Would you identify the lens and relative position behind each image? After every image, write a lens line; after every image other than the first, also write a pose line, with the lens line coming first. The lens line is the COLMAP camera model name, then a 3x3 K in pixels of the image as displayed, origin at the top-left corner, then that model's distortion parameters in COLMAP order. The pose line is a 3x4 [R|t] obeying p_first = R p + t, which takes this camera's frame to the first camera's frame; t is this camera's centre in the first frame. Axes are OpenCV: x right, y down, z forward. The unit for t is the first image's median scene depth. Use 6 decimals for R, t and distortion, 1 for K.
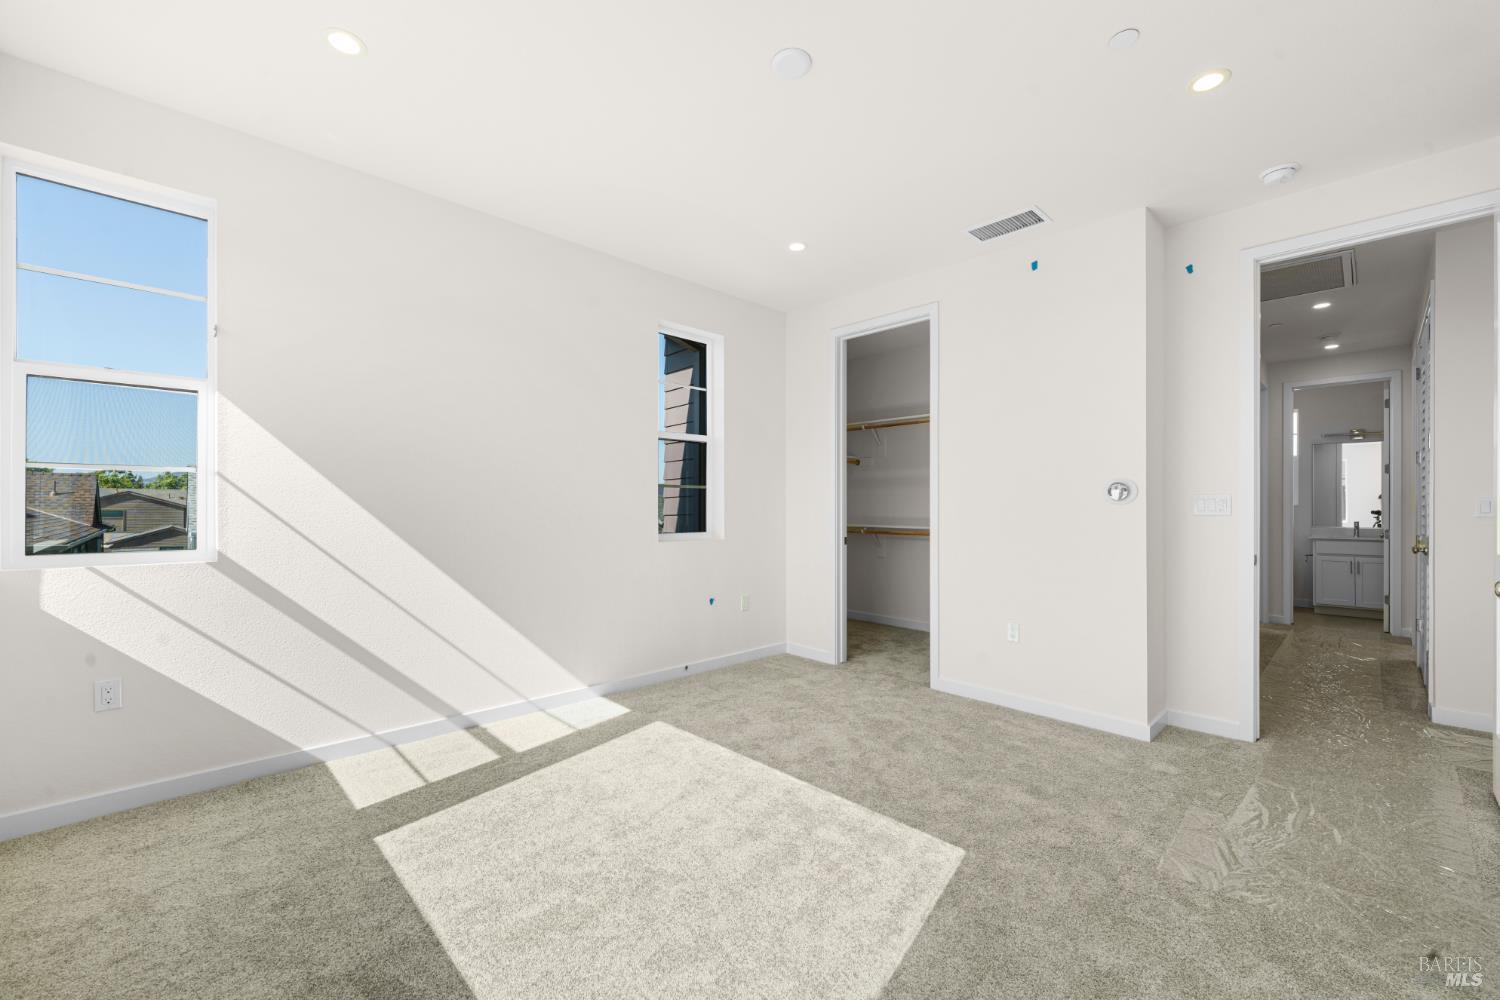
lens RADIAL K [[611.2, 0, 750.0], [0, 611.2, 500.0], [0, 0, 1]] dist [-0.000166, -0.000995]
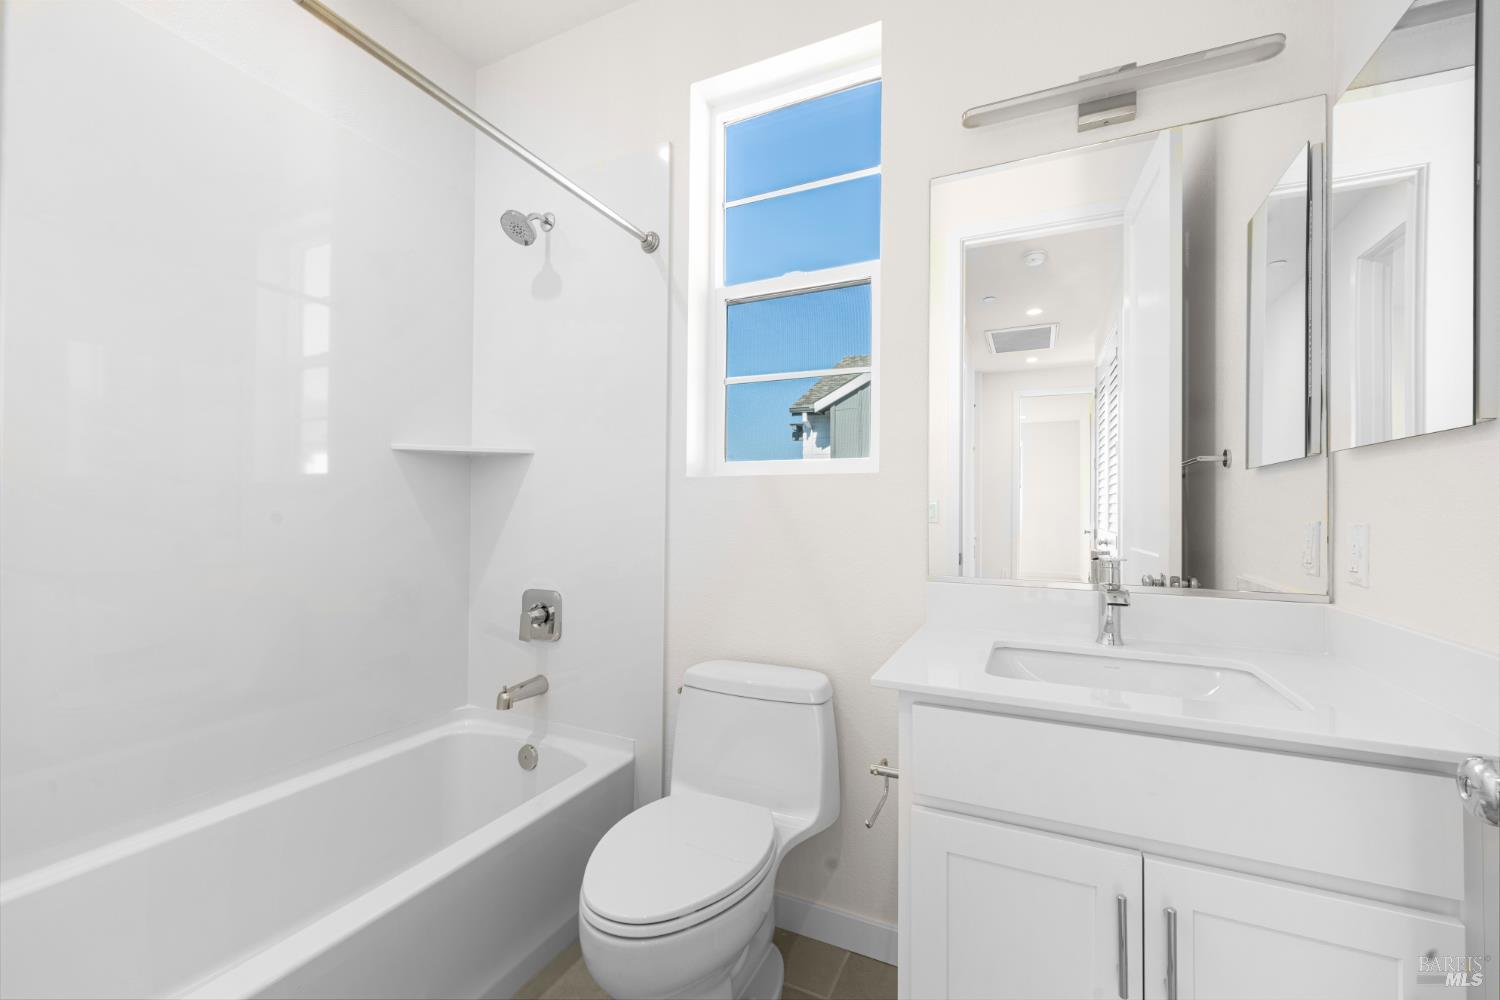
lens RADIAL K [[604.2, 0, 754.4], [0, 604.2, 507.1], [0, 0, 1]] dist [0.001060, -0.000801]
pose [[0.933200, 0.001837, 0.359353, 0.863798], [-0.004219, 0.999974, 0.005844, 0.022054], [-0.359333, -0.006969, 0.933183, 0.904643]]
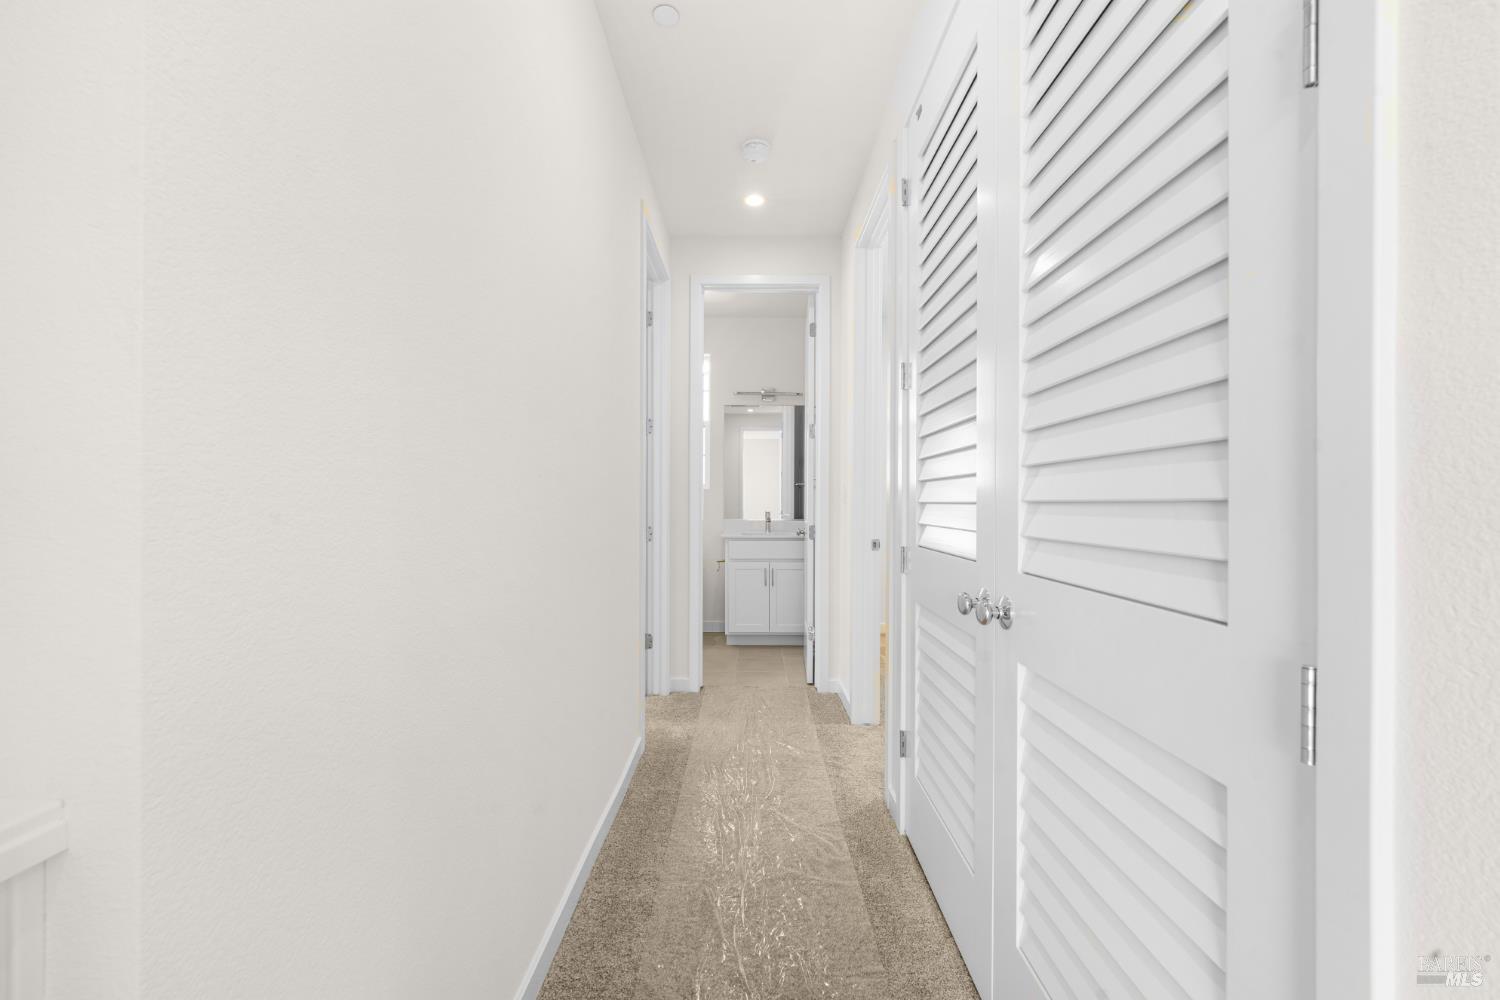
lens RADIAL K [[611.2, 0, 750.0], [0, 611.2, 500.0], [0, 0, 1]] dist [-0.000166, -0.000995]
pose [[0.699947, -0.004905, 0.714178, 0.466327], [-0.000648, 0.999972, 0.007503, 0.015737], [-0.714194, -0.005714, 0.699924, 0.516906]]
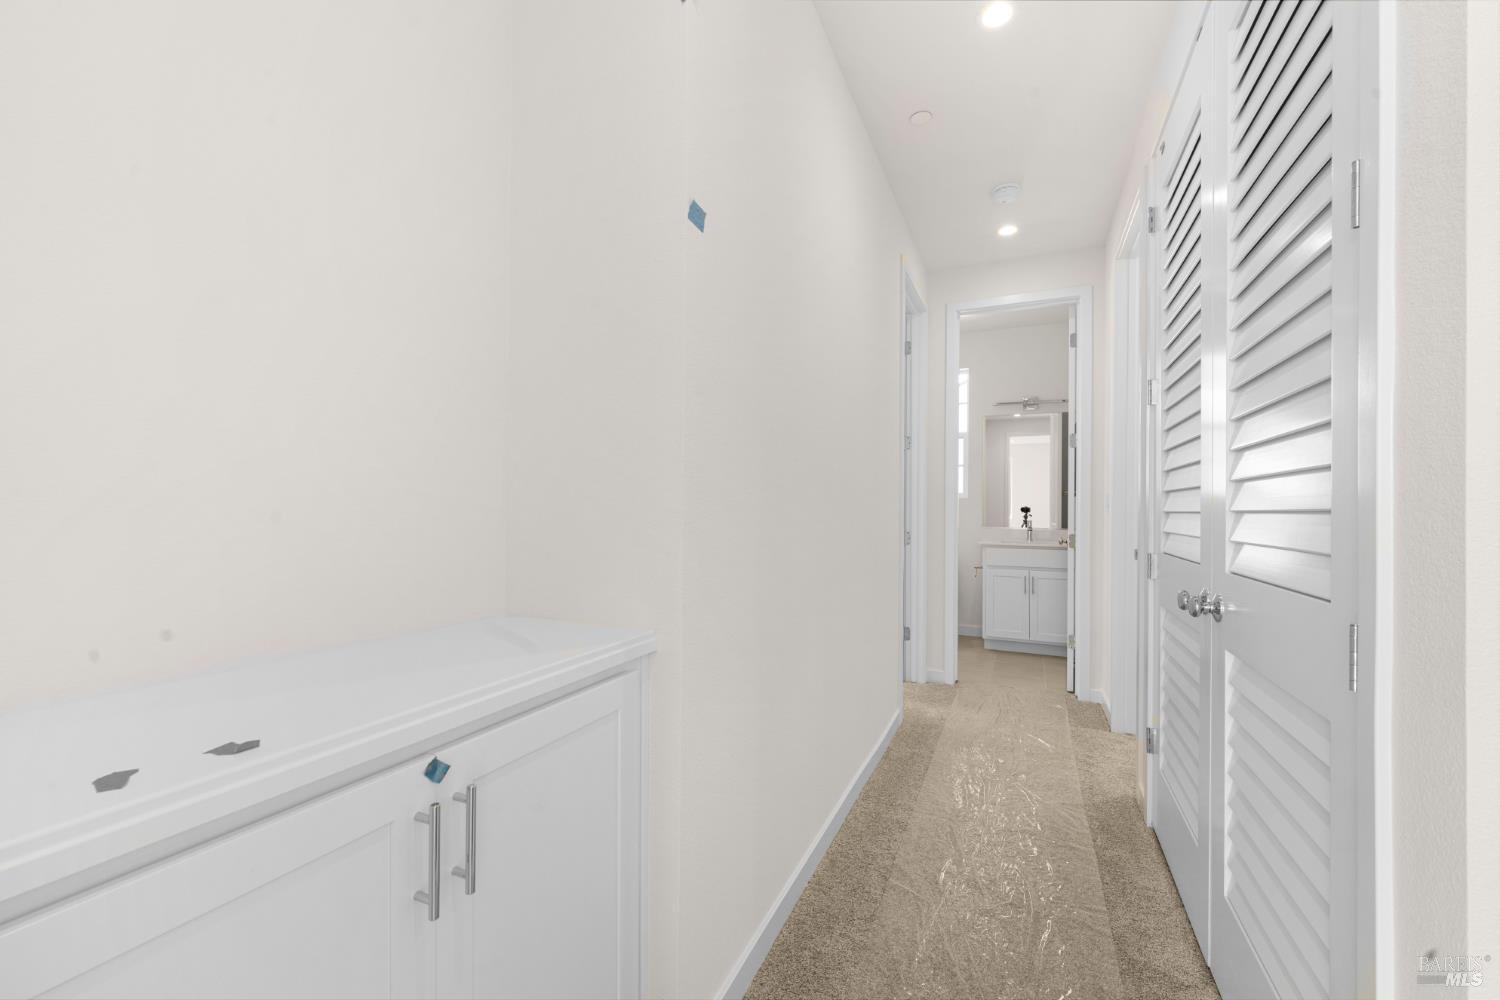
lens RADIAL K [[604.2, 0, 754.4], [0, 604.2, 507.1], [0, 0, 1]] dist [0.001060, -0.000801]
pose [[0.928893, -0.001565, 0.370345, 0.427318], [-0.000765, 0.999981, 0.006144, 0.014947], [-0.370348, -0.005990, 0.928874, 0.459616]]
